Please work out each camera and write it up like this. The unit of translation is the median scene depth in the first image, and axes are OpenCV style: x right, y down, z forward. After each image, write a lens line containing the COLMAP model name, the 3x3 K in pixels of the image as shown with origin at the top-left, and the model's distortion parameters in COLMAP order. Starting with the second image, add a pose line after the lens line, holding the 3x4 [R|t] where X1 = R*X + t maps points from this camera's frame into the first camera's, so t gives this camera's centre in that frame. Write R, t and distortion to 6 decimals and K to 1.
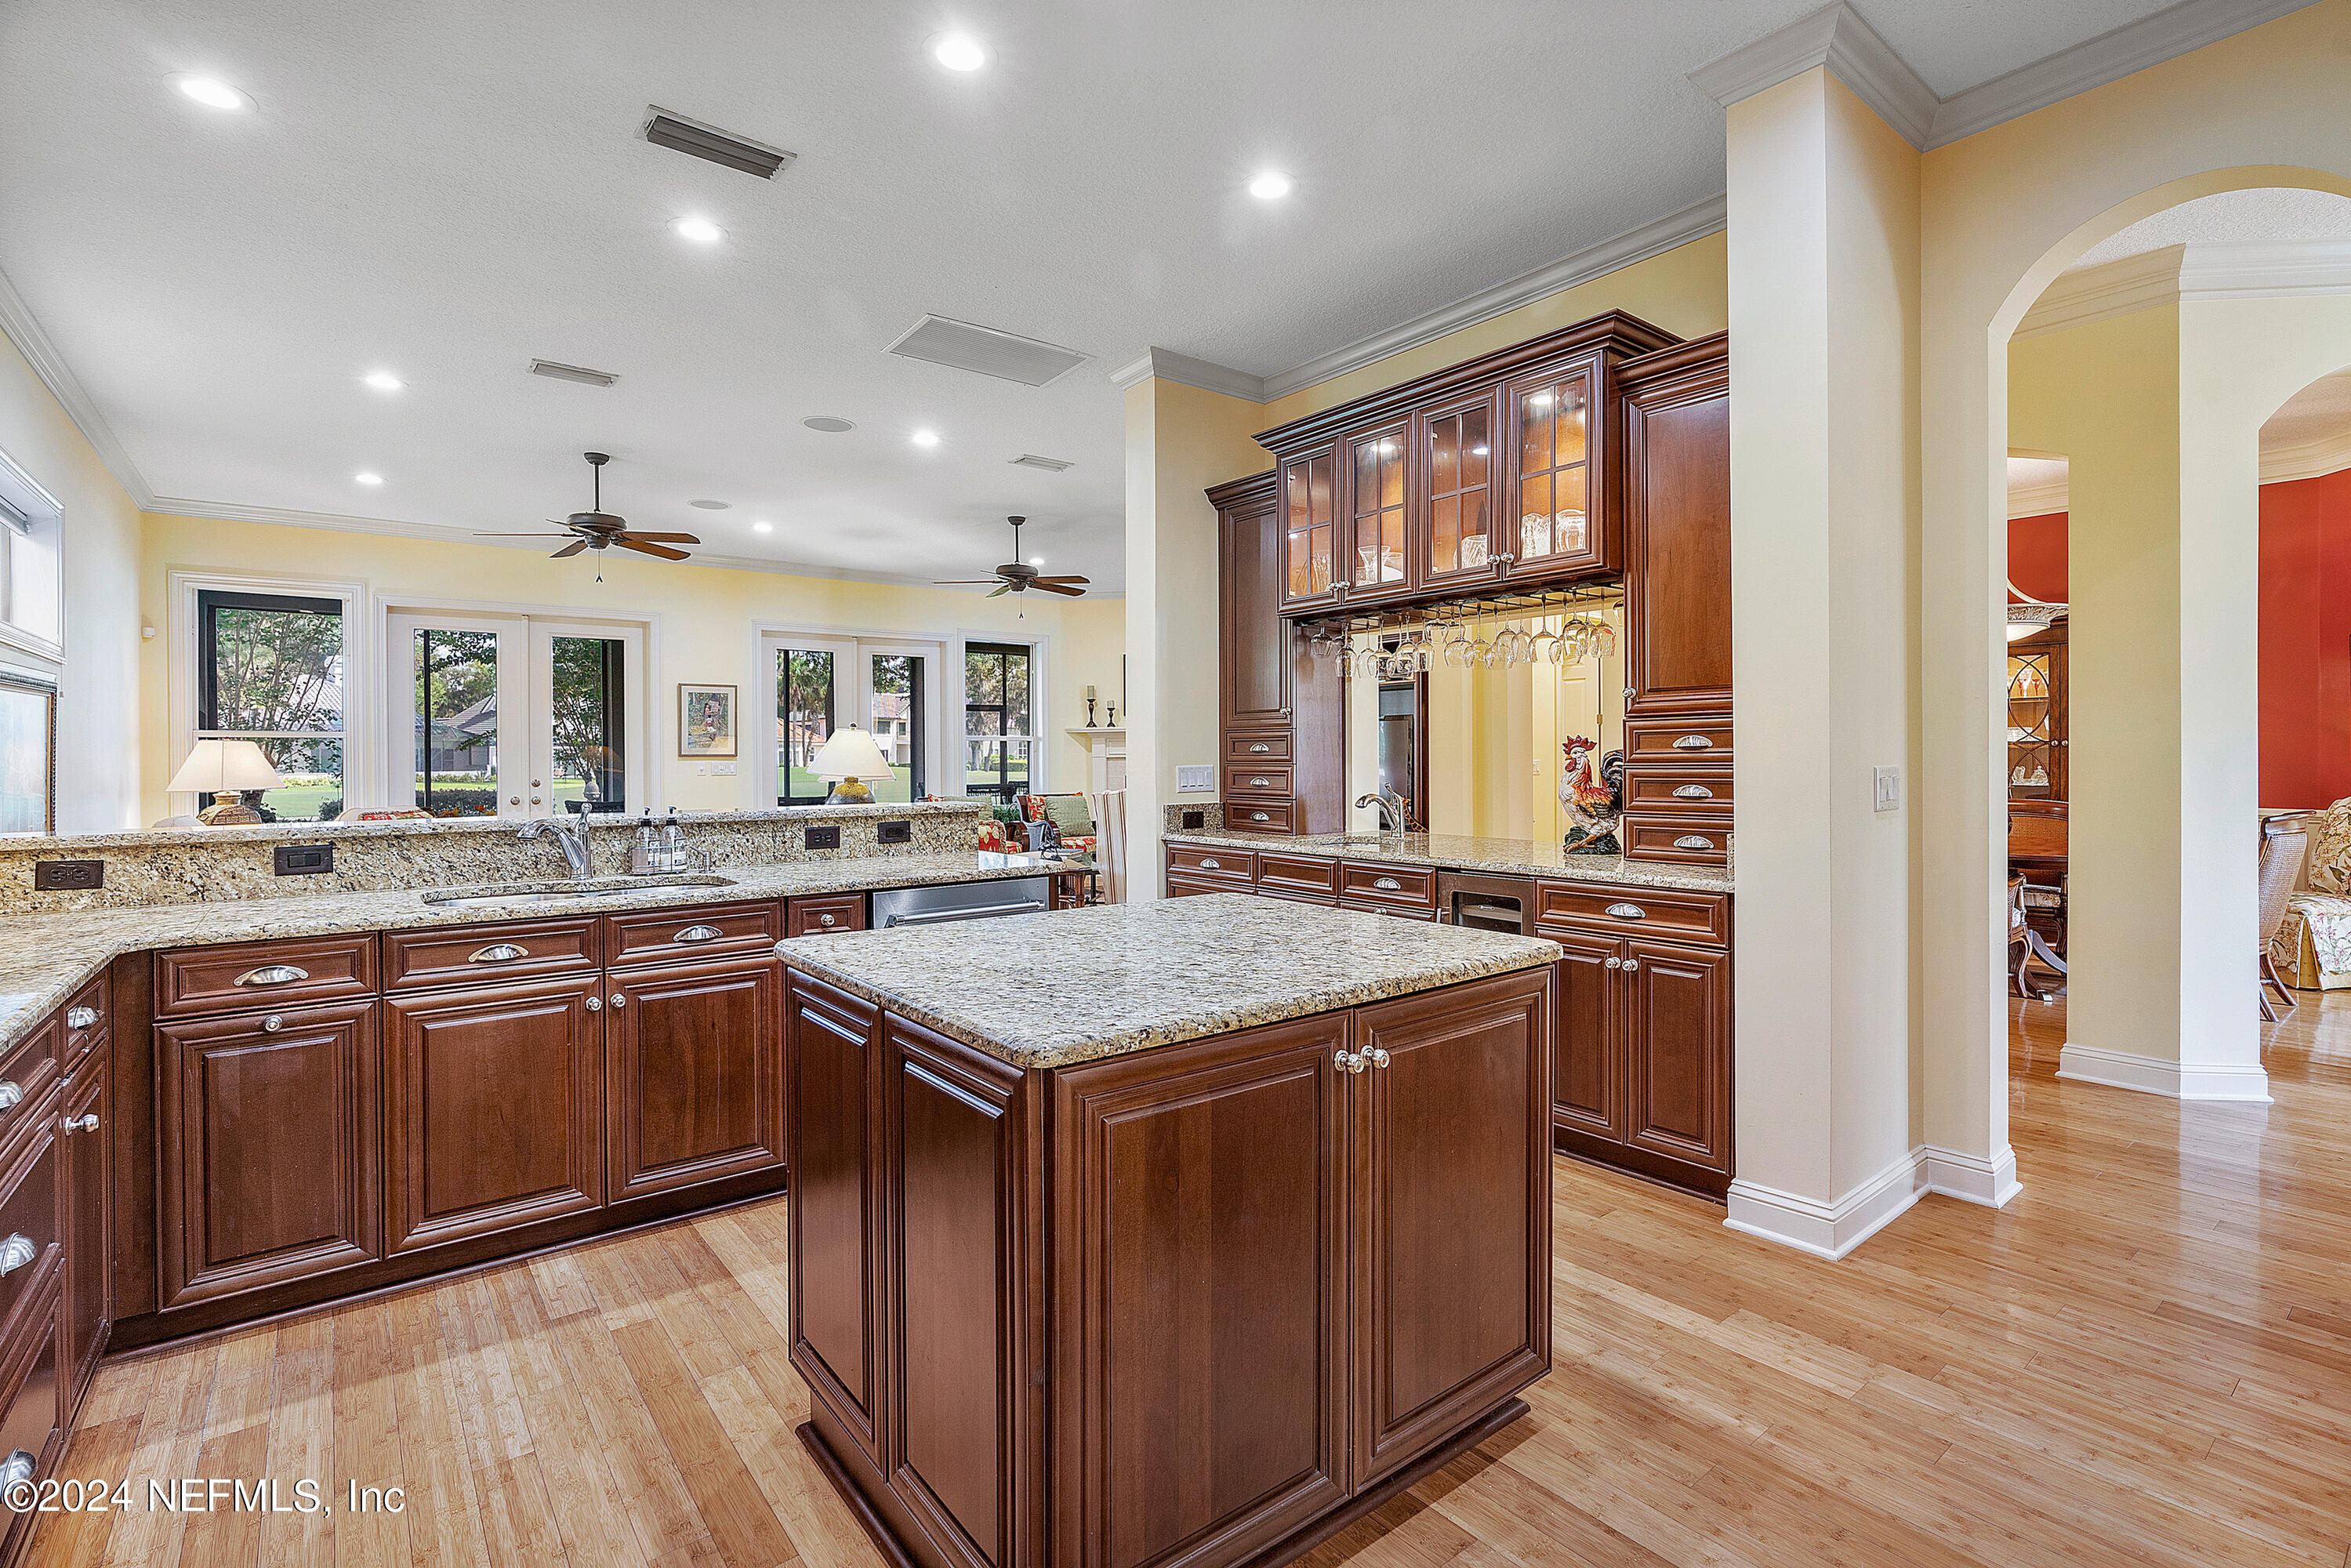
lens RADIAL K [[1086.6, 0, 1196.0], [0, 1086.6, 776.7], [0, 0, 1]] dist [0.014167, 0.000019]
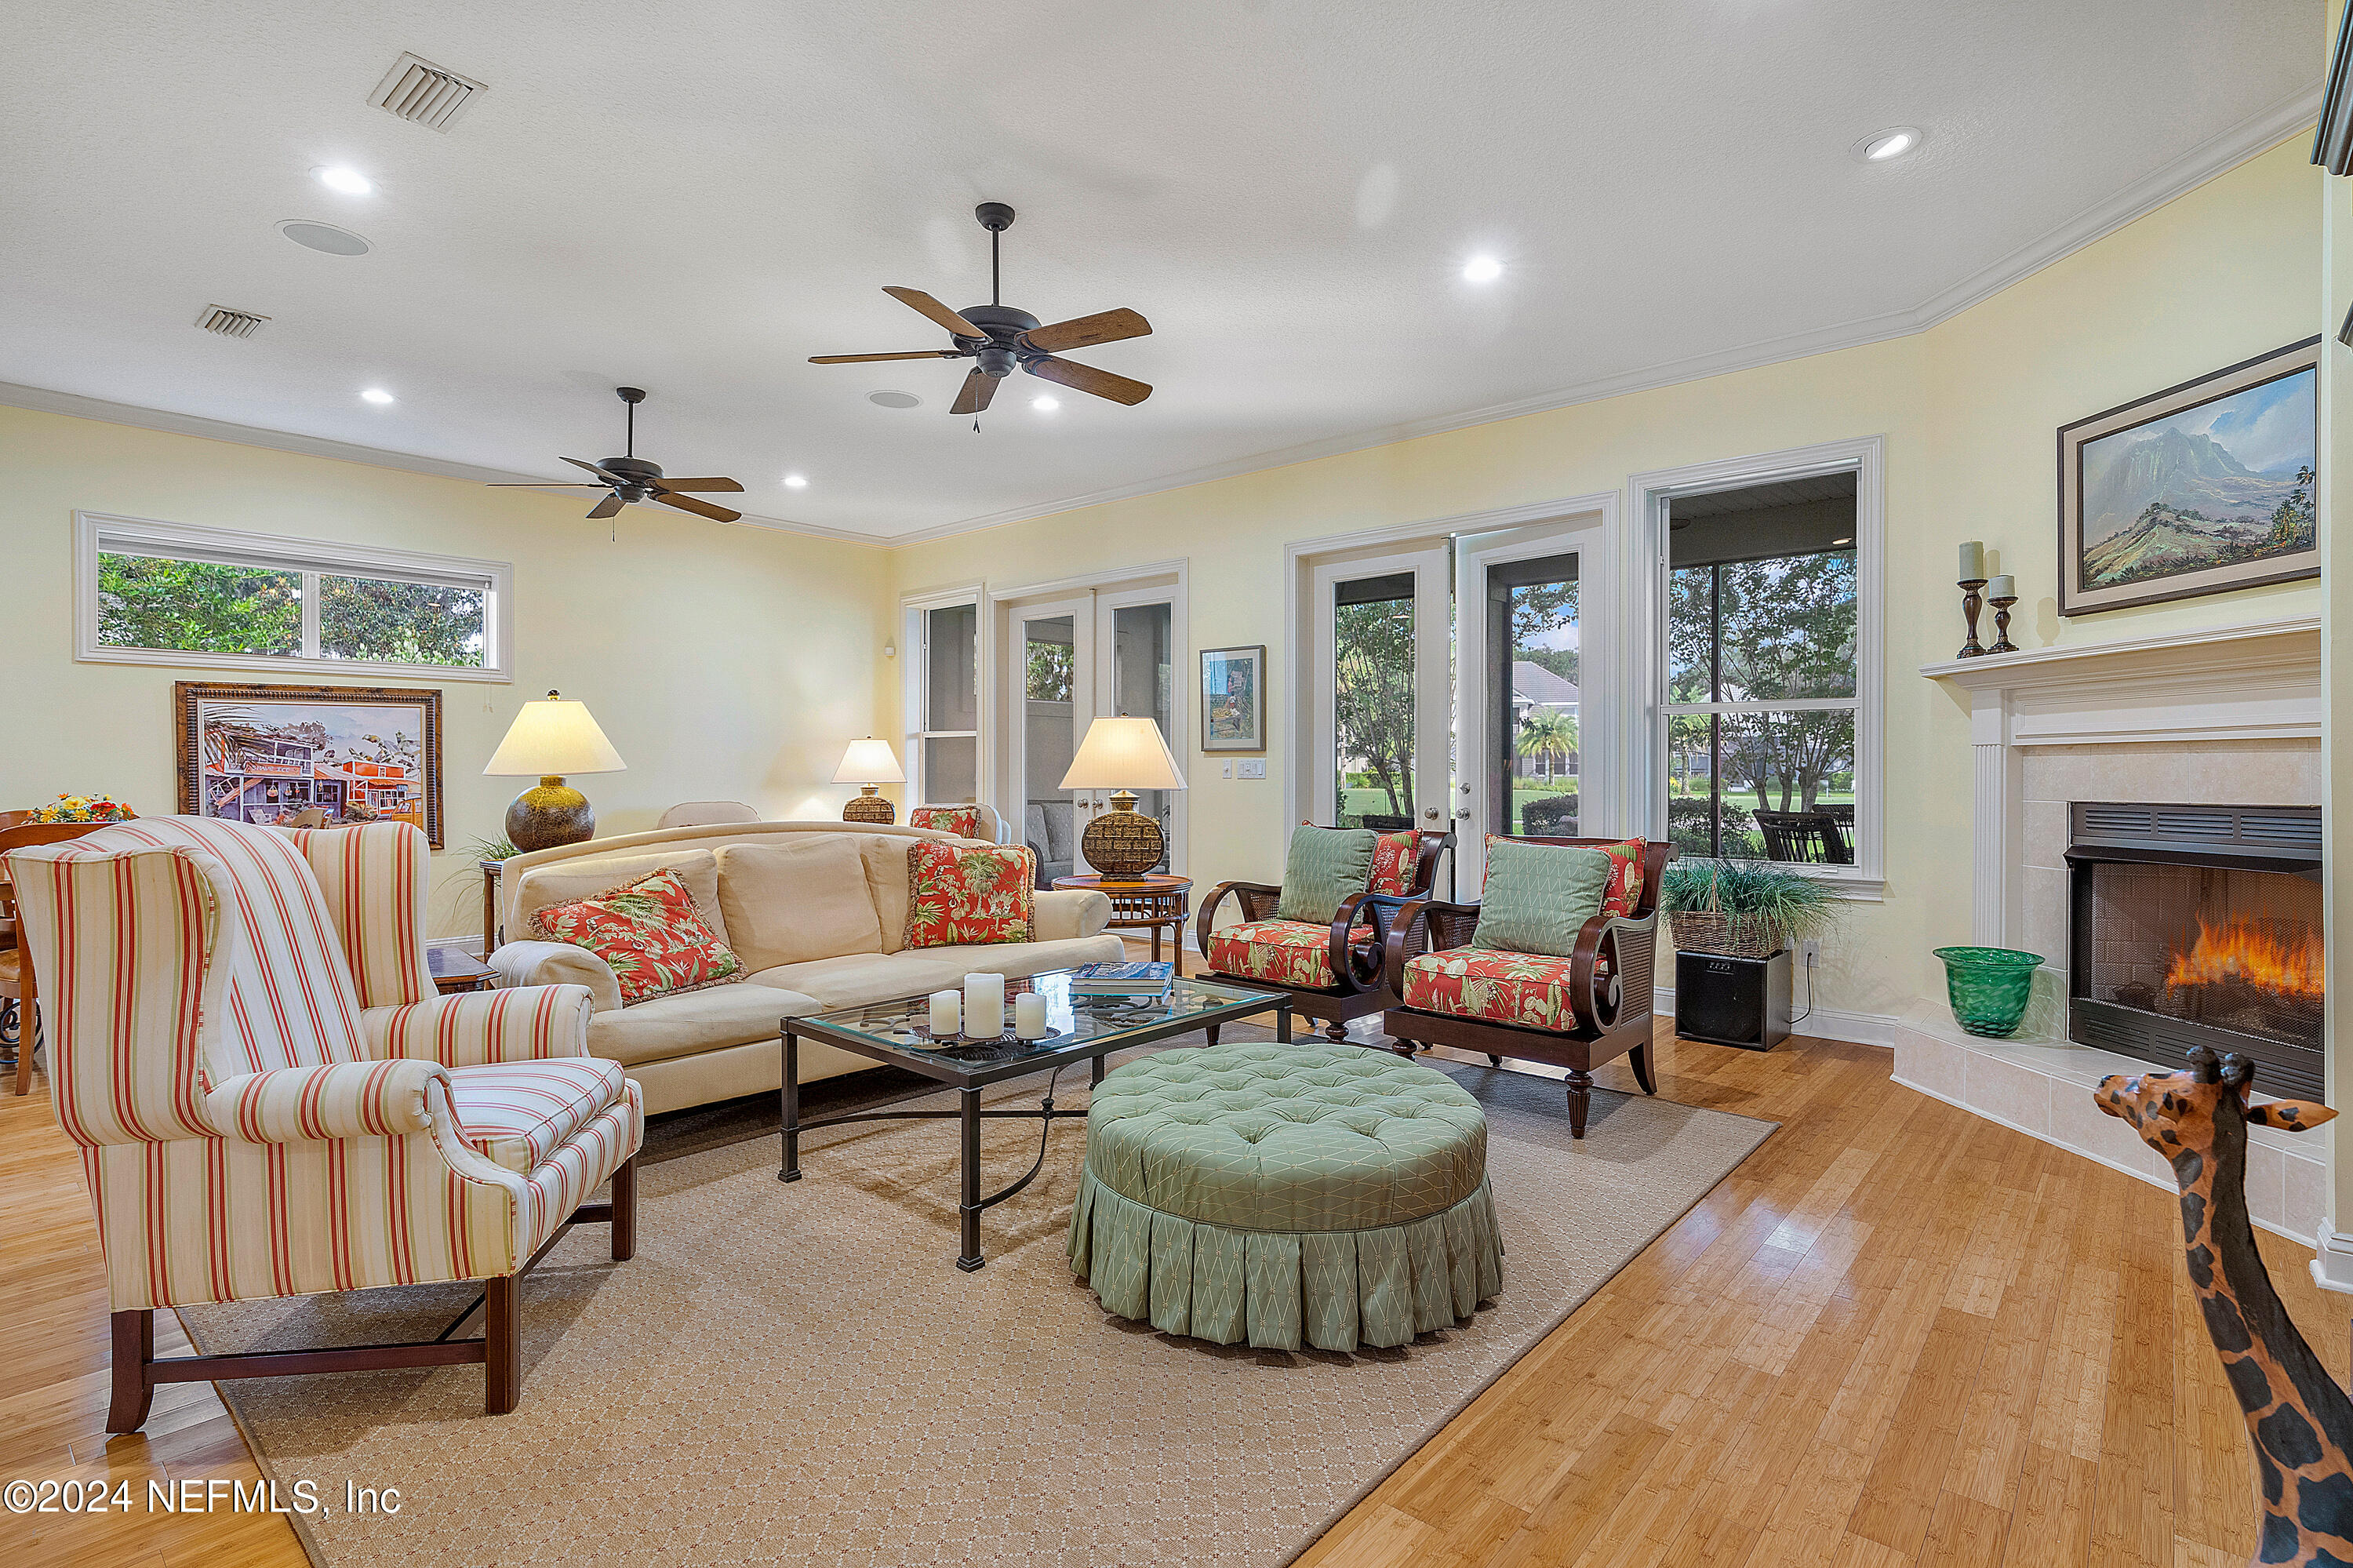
lens RADIAL K [[1167.2, 0, 1217.6], [0, 1167.2, 775.3], [0, 0, 1]] dist [-0.002282, 0.000328]
pose [[0.207433, 0.010484, -0.978193, 0.274322], [-0.012989, 0.999884, 0.007962, -0.009934], [0.978163, 0.011054, 0.207546, 0.839711]]
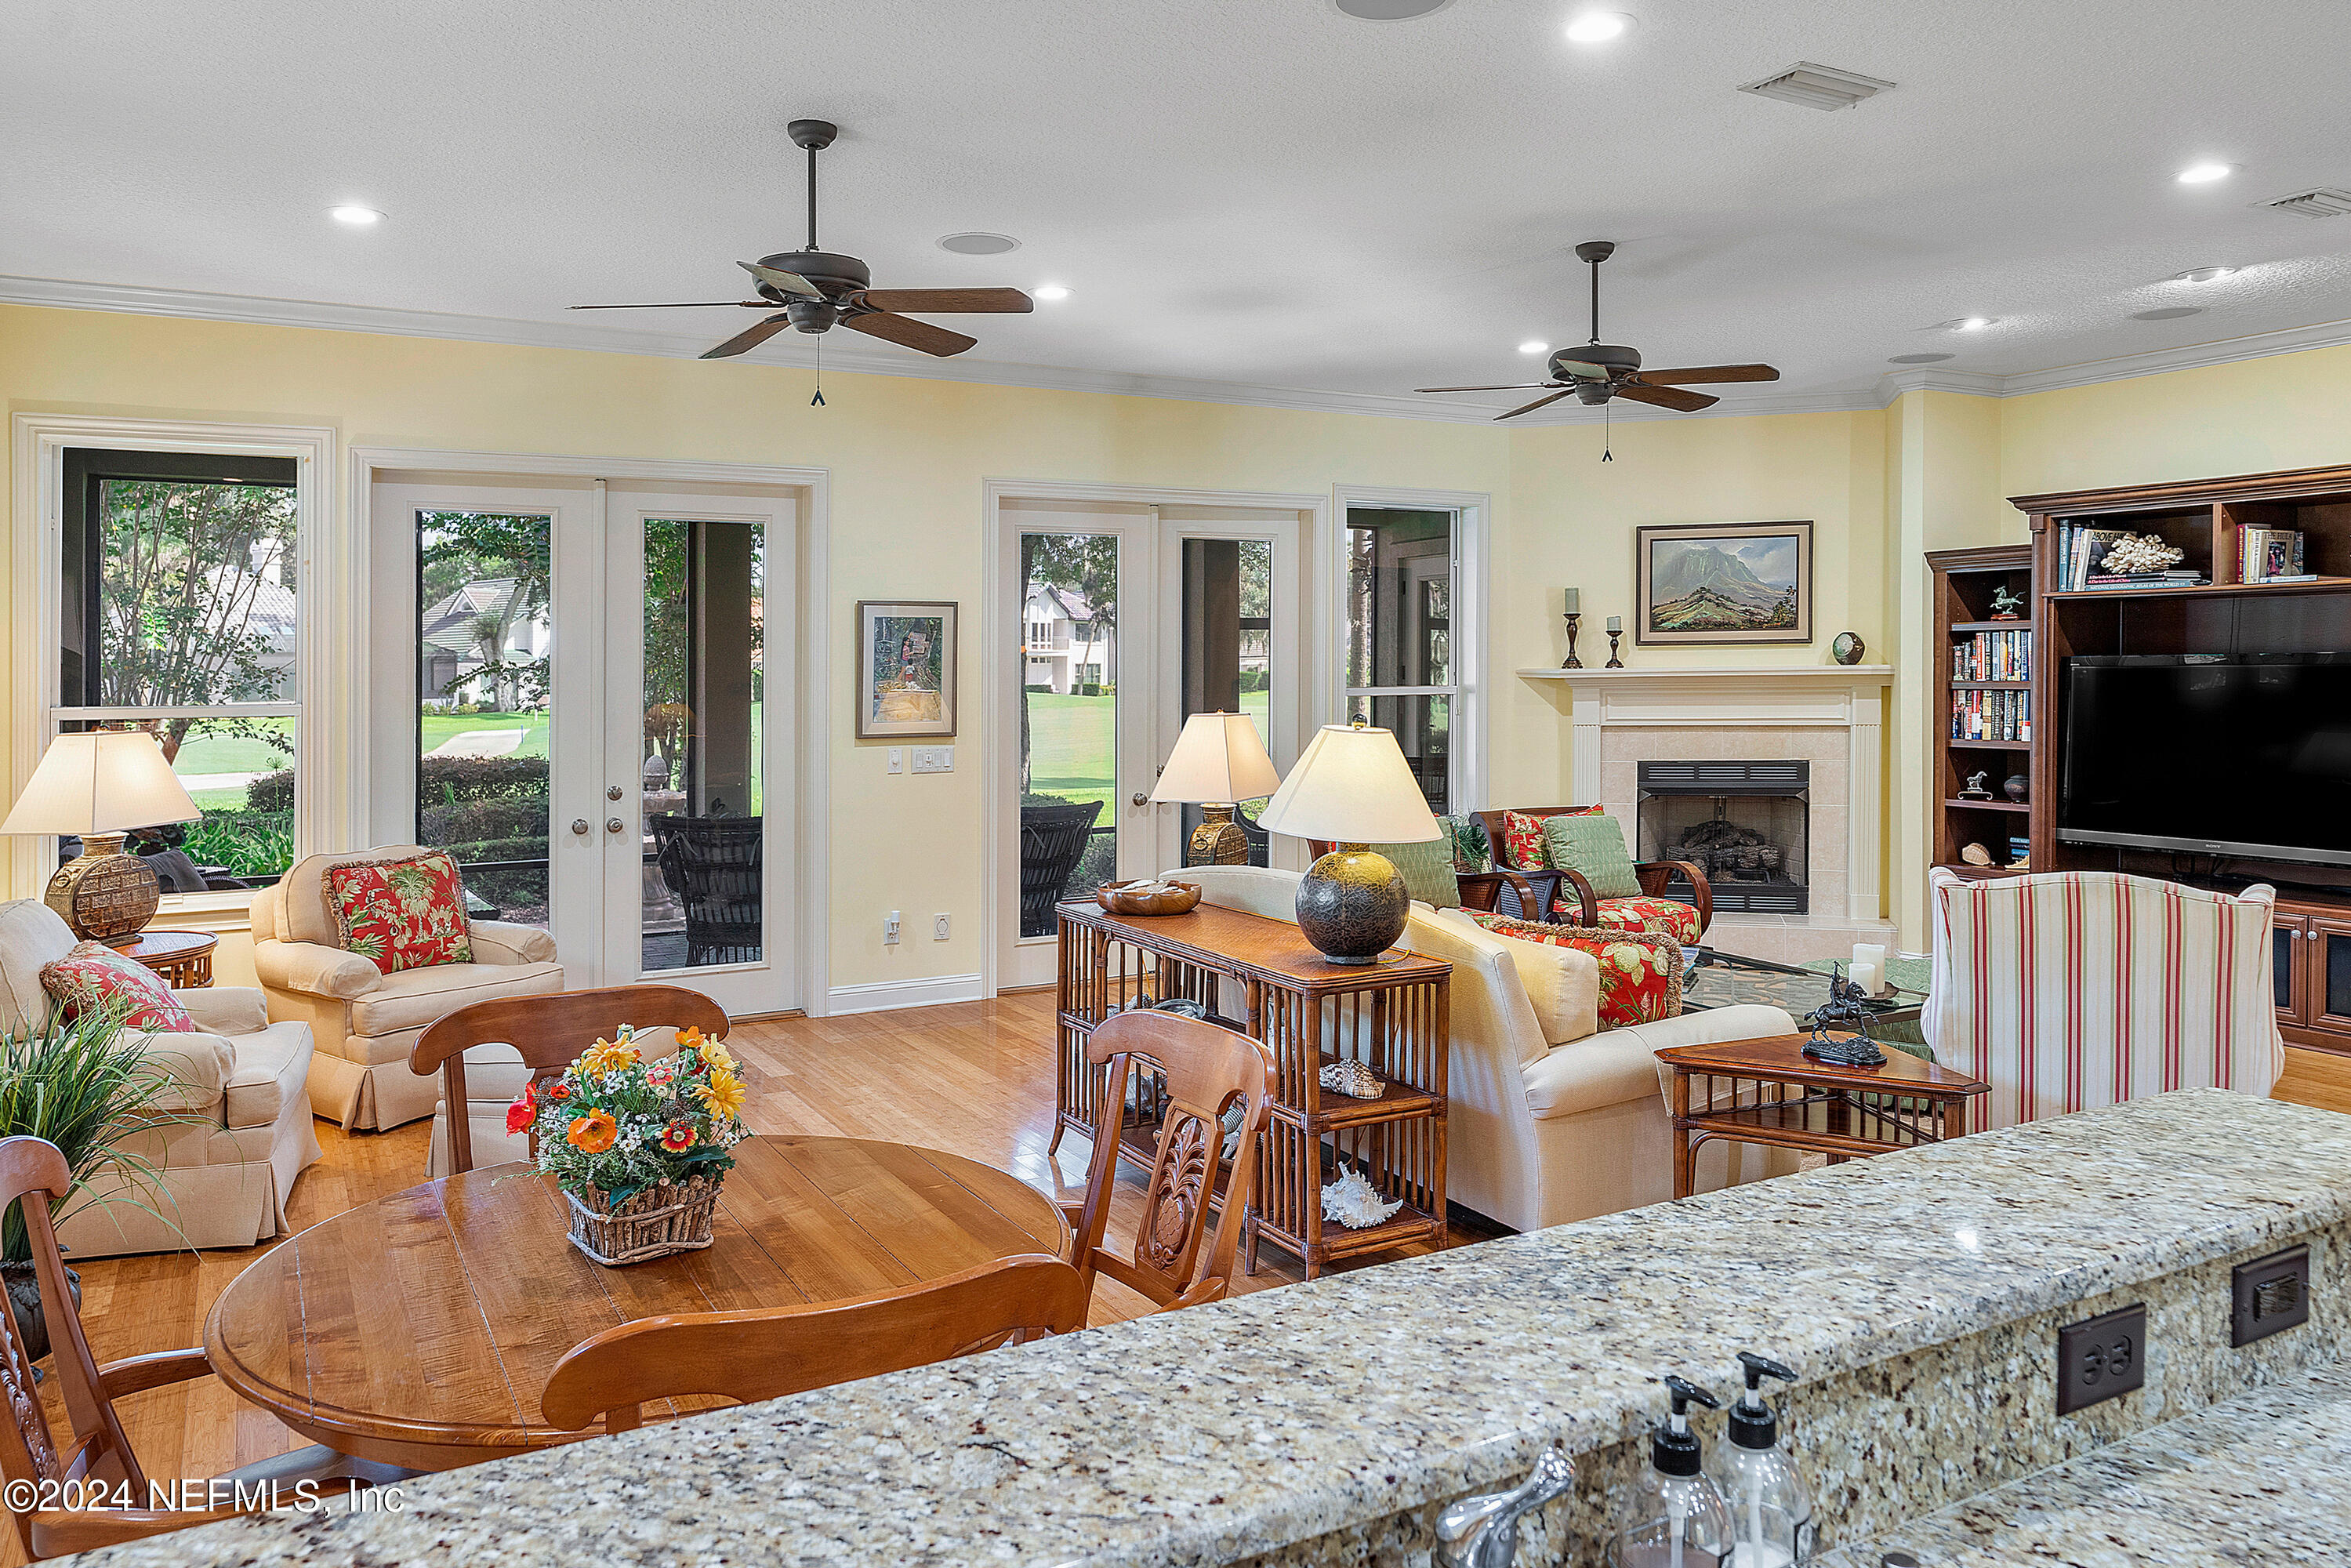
lens RADIAL K [[1650.9, 0, 1165.6], [0, 1650.9, 687.0], [0, 0, 1]] dist [0.004828, -0.002745]
pose [[0.986626, -0.001499, -0.162993, -0.195460], [0.000361, 0.999975, -0.007013, -0.037902], [0.162999, 0.006861, 0.986602, 0.233347]]
